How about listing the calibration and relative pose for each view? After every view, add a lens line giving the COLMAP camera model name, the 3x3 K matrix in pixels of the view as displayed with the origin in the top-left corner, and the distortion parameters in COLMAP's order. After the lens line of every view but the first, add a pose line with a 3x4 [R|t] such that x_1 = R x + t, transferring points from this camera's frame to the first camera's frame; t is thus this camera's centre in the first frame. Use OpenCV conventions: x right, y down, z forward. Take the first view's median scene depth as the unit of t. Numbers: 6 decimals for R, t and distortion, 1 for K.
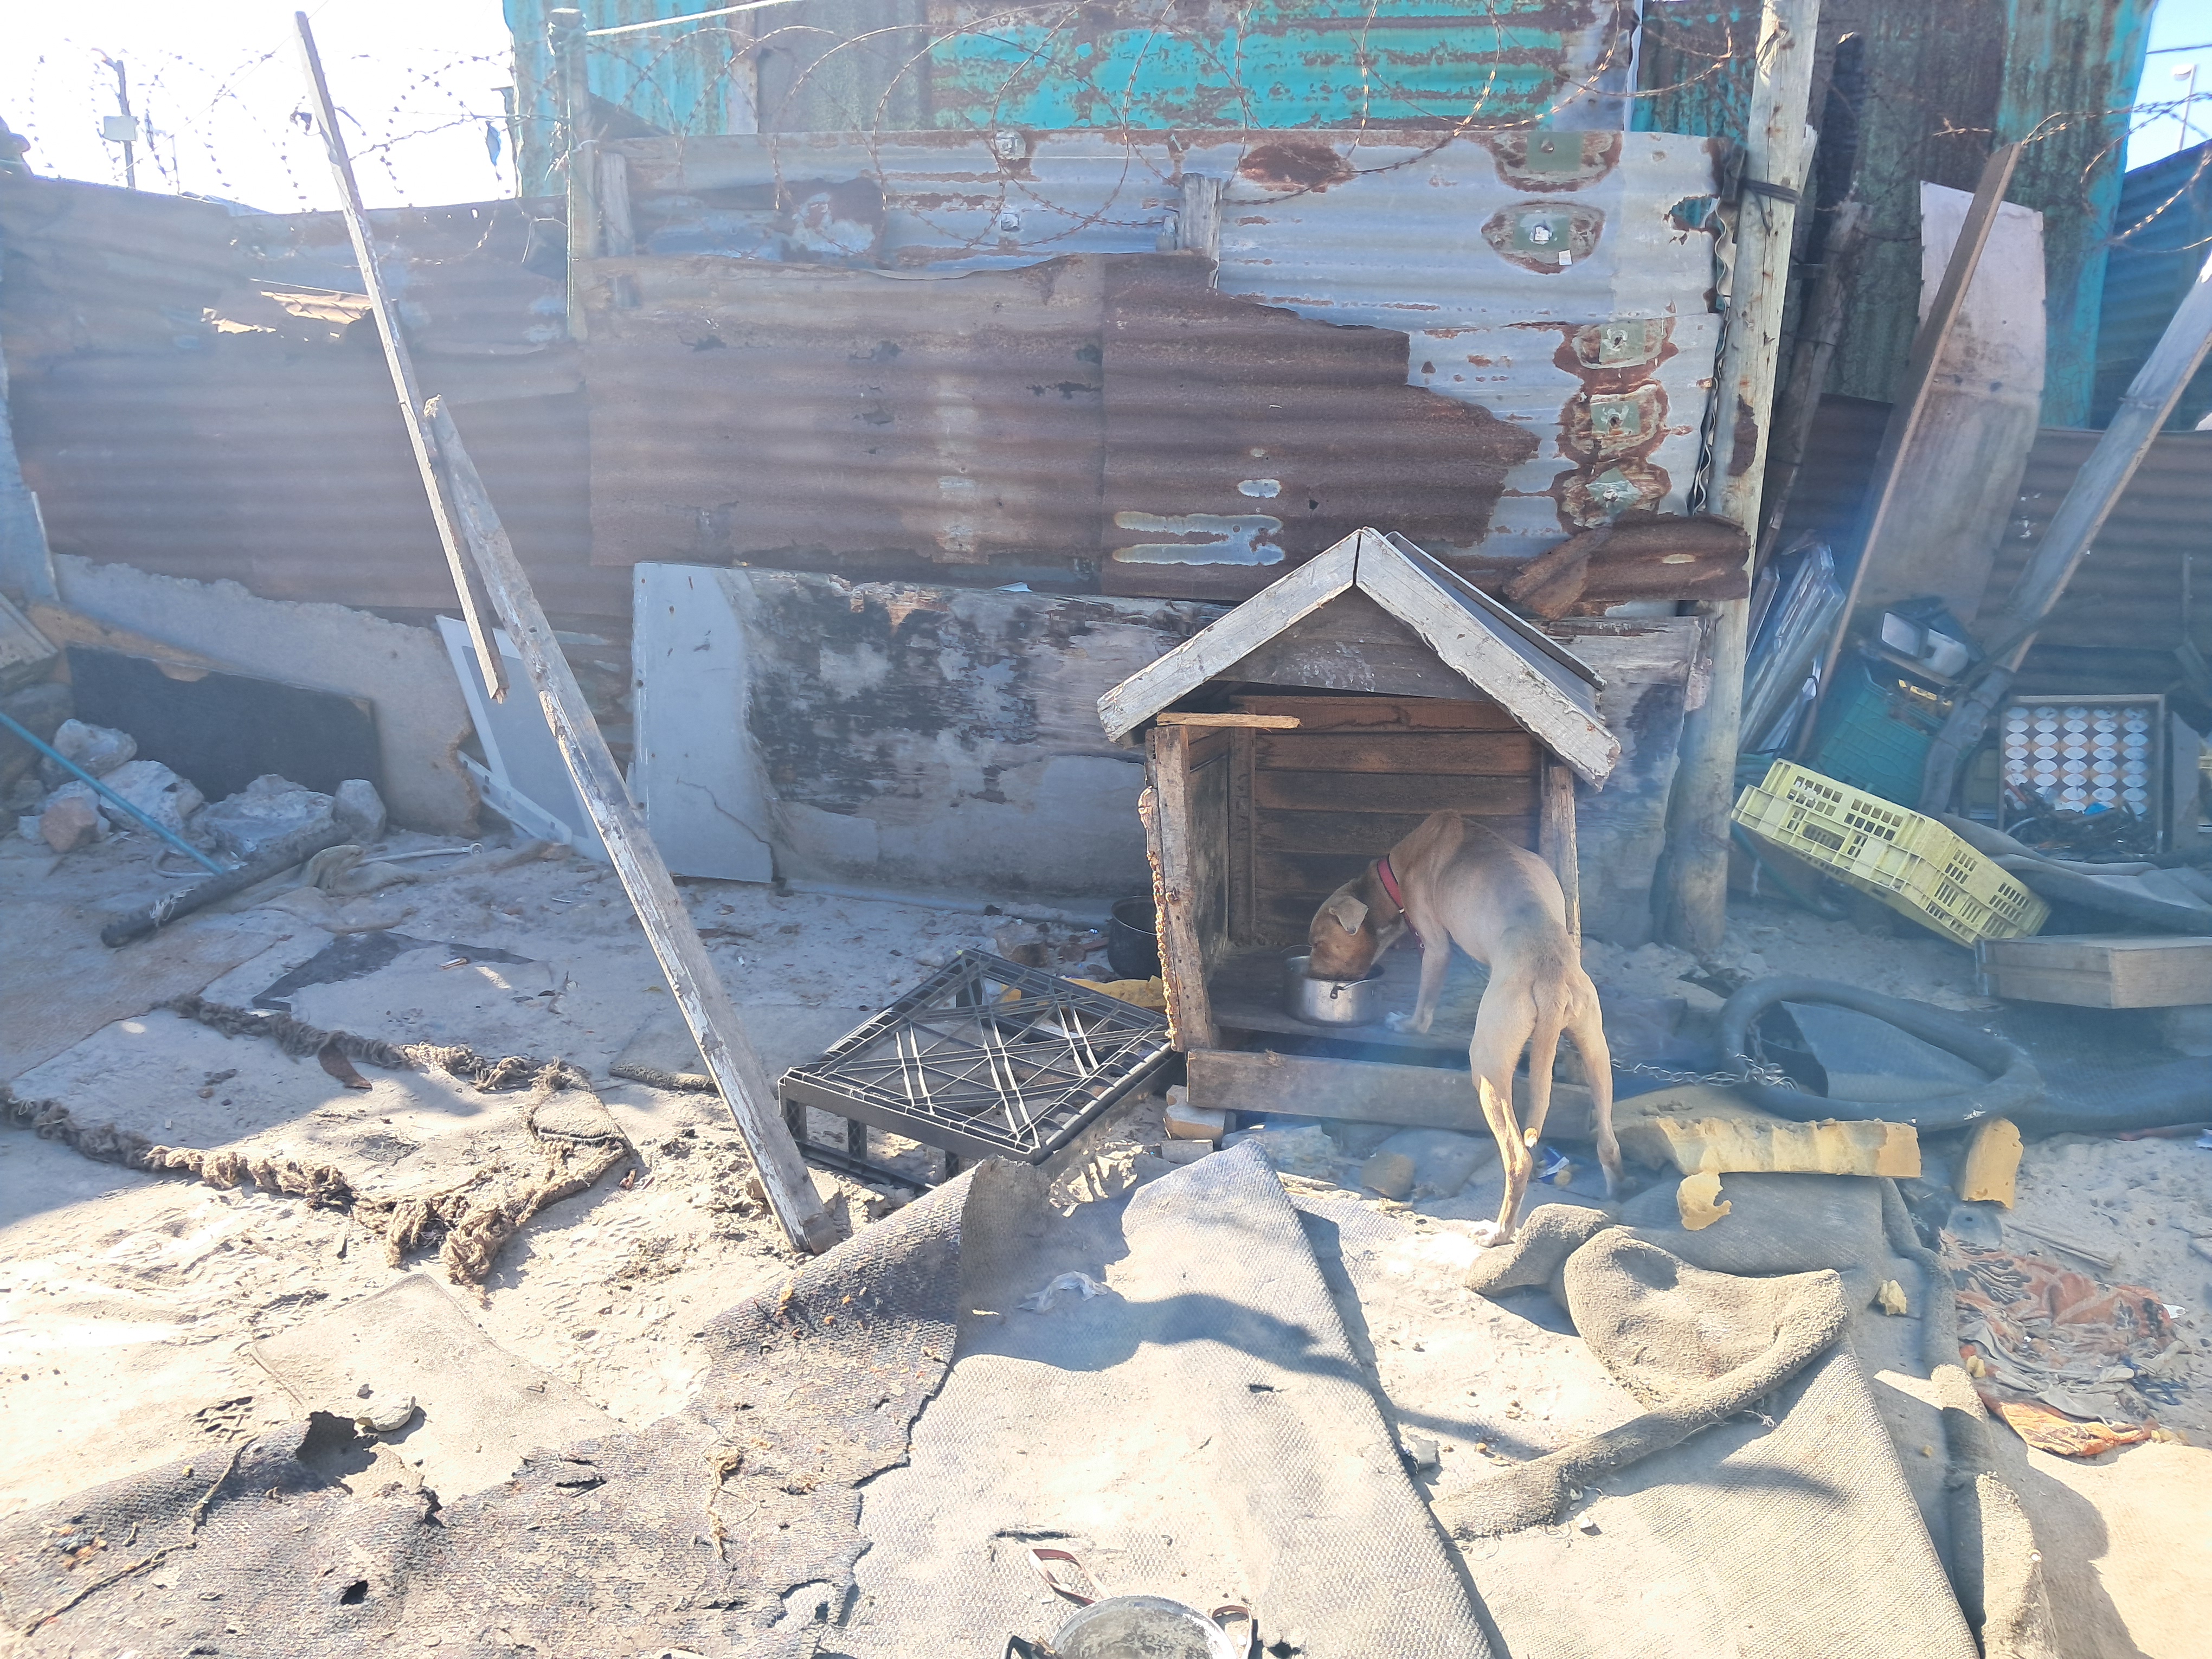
lens RADIAL K [[1703.2, 0, 1083.3], [0, 1703.2, 850.1], [0, 0, 1]] dist [0.026543, -0.035675]
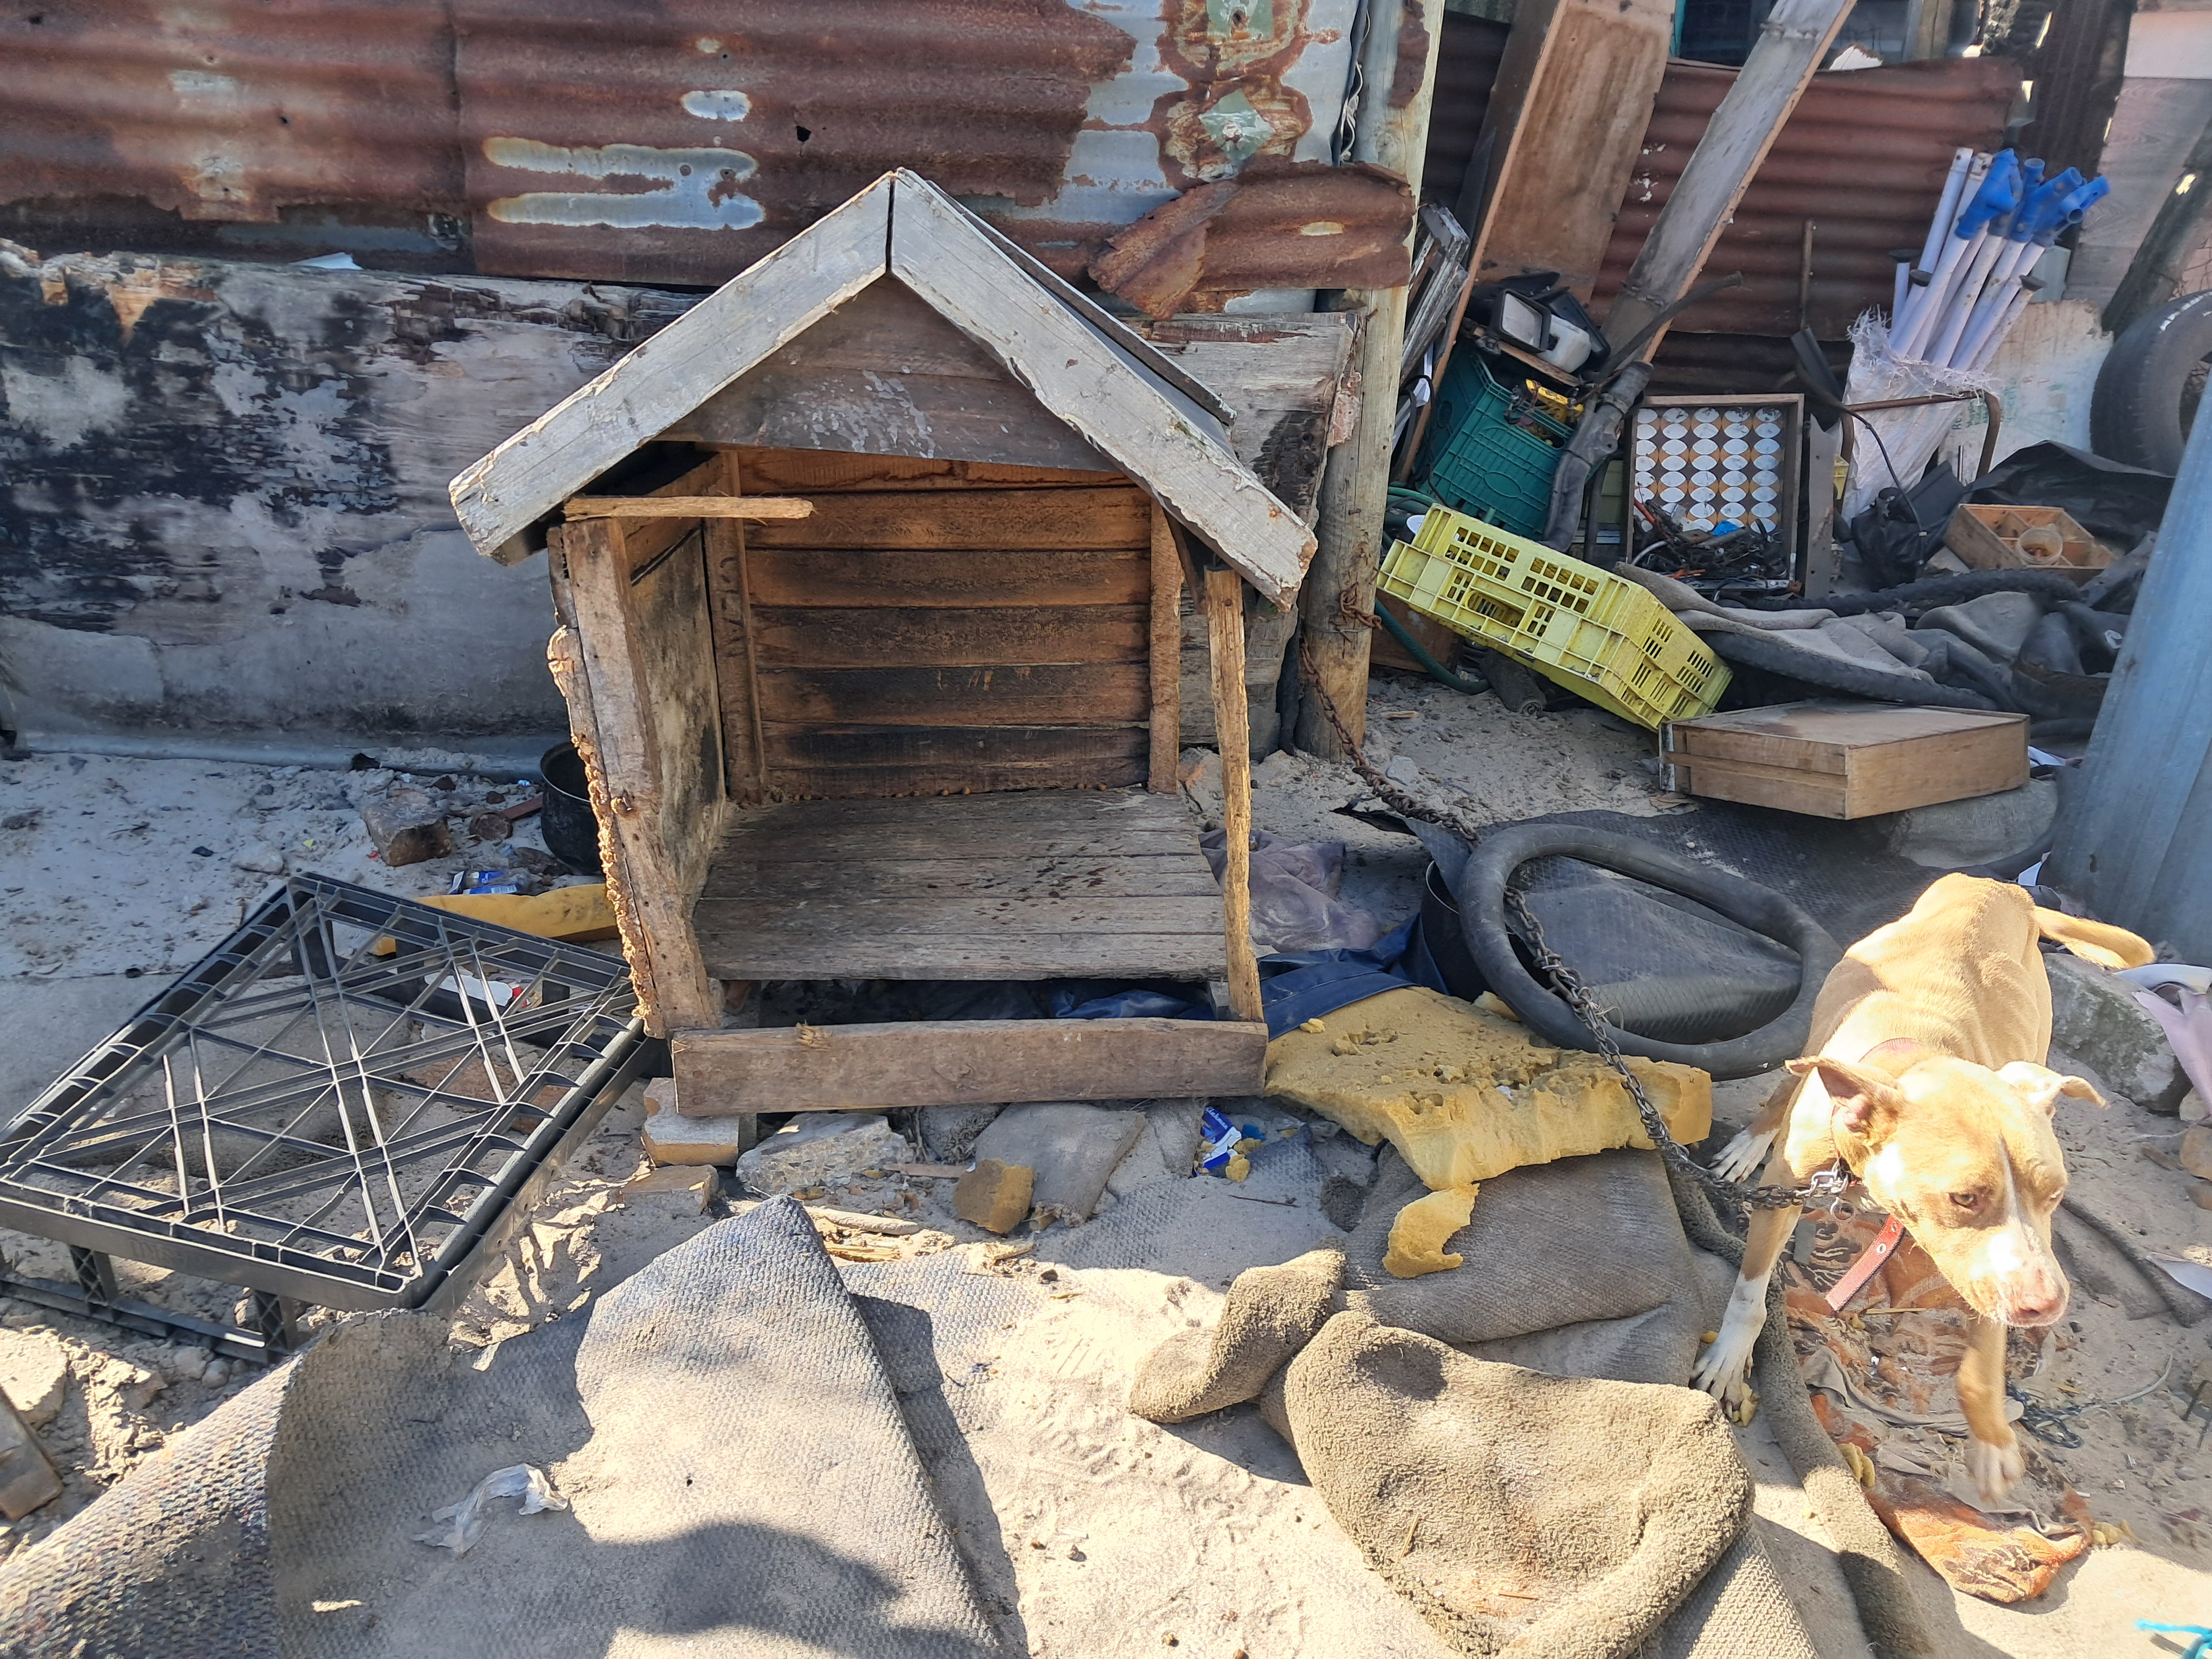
lens RADIAL K [[1764.4, 0, 1129.2], [0, 1764.4, 845.0], [0, 0, 1]] dist [0.018340, -0.030407]
pose [[0.952326, -0.091490, 0.291039, 0.032499], [0.038539, 0.982409, 0.182720, -0.055150], [-0.302637, -0.162793, 0.939100, 0.285870]]
